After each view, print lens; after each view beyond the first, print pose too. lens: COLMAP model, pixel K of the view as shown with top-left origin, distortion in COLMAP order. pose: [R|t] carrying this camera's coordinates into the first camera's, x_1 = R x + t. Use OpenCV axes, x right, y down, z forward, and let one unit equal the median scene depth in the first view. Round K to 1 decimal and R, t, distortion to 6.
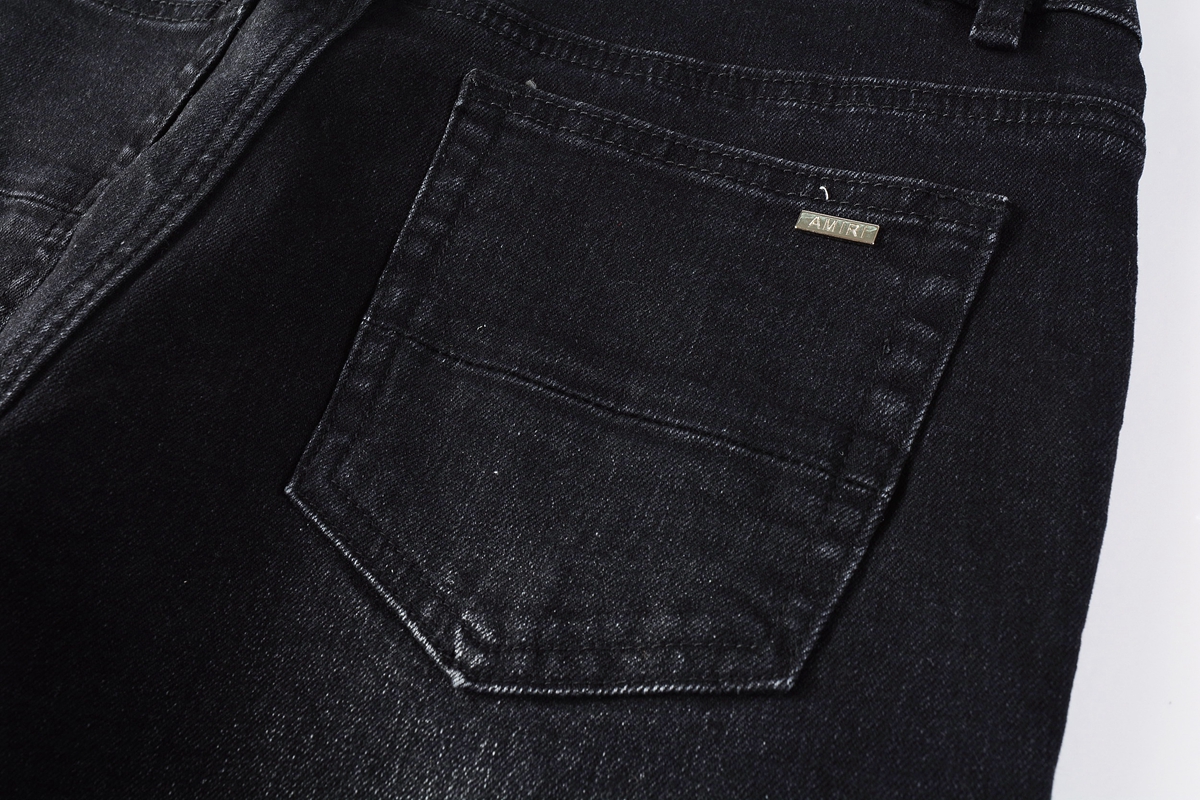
lens RADIAL K [[1163.8, 0, 596.7], [0, 1163.8, 403.7], [0, 0, 1]] dist [0.004350, 0.000000]
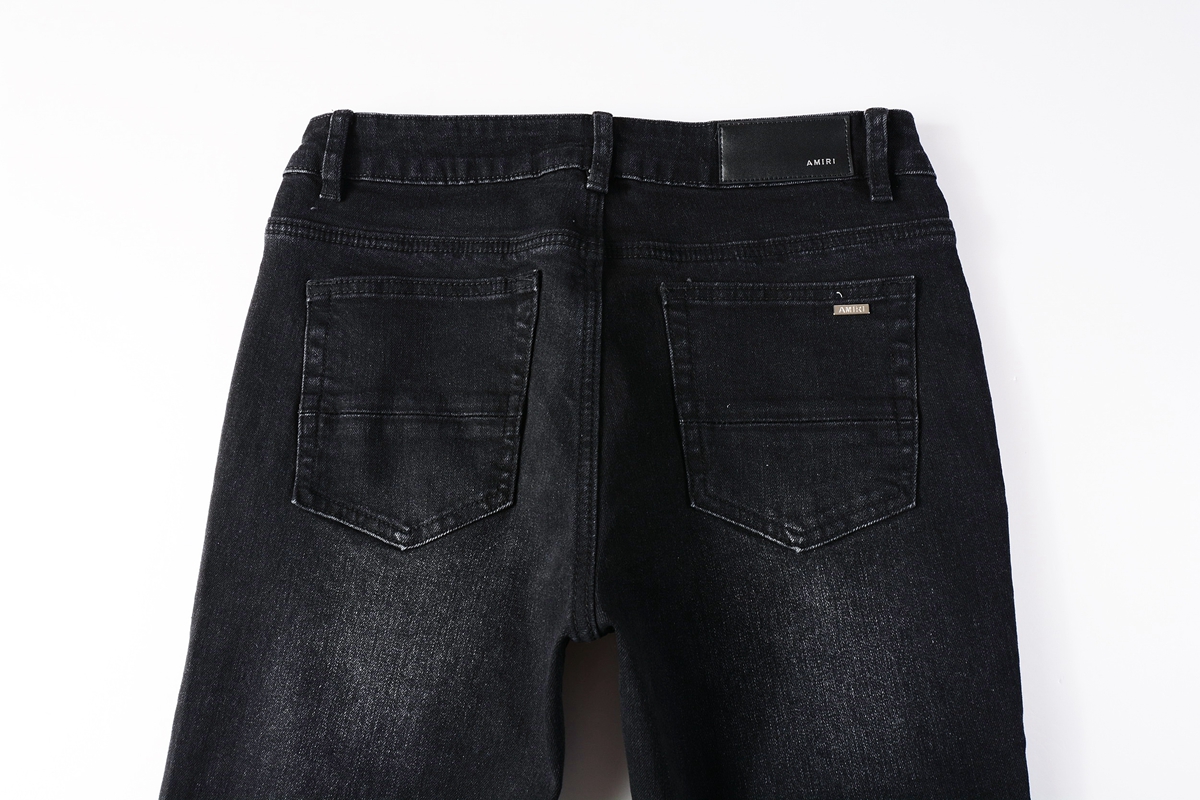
lens RADIAL K [[876.7, 0, 602.4], [0, 876.7, 398.8], [0, 0, 1]] dist [-0.011363, -0.002256]
pose [[0.910912, -0.377522, 0.166481, -0.586899], [0.320541, 0.901563, 0.290581, -0.637098], [-0.259794, -0.211329, 0.942256, -0.544445]]
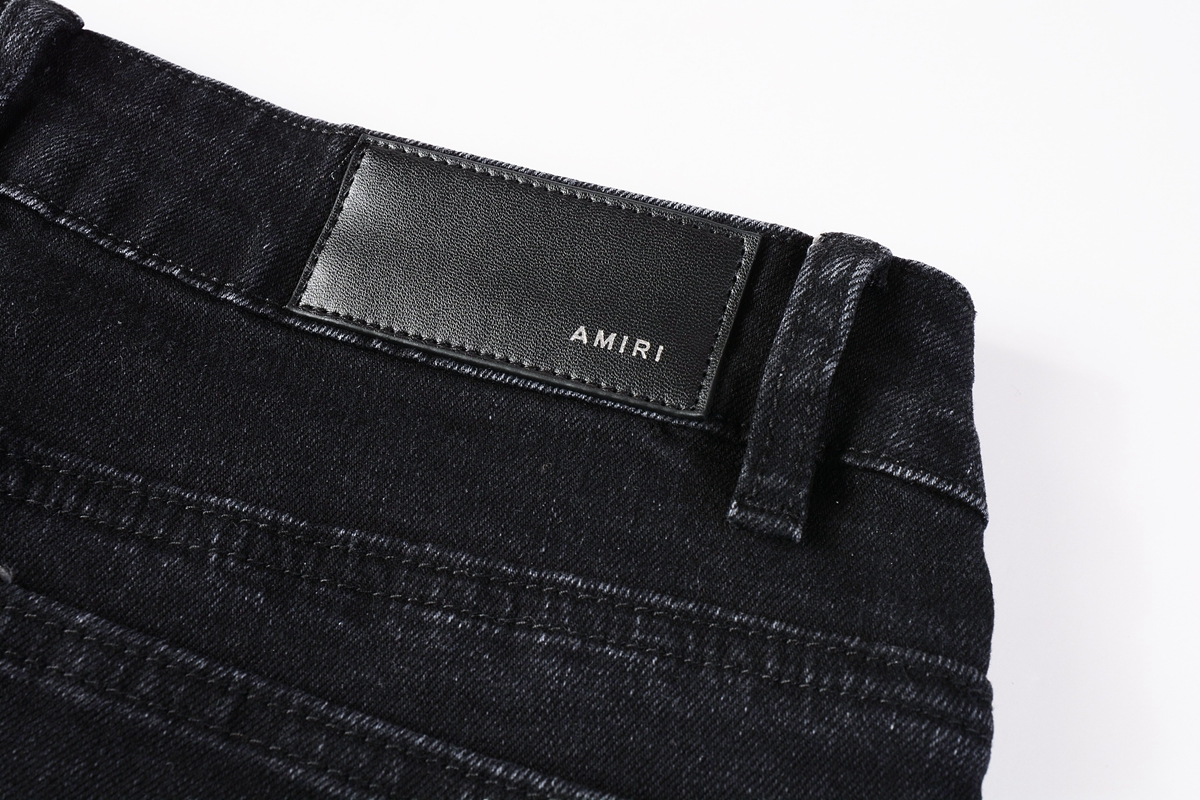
lens RADIAL K [[1477.6, 0, 596.3], [0, 1477.6, 394.0], [0, 0, 1]] dist [0.020190, 0.000000]
pose [[0.986594, -0.010262, 0.162870, 0.125134], [0.007541, 0.999822, 0.017319, -0.401517], [-0.163019, -0.015859, 0.986495, 0.237775]]
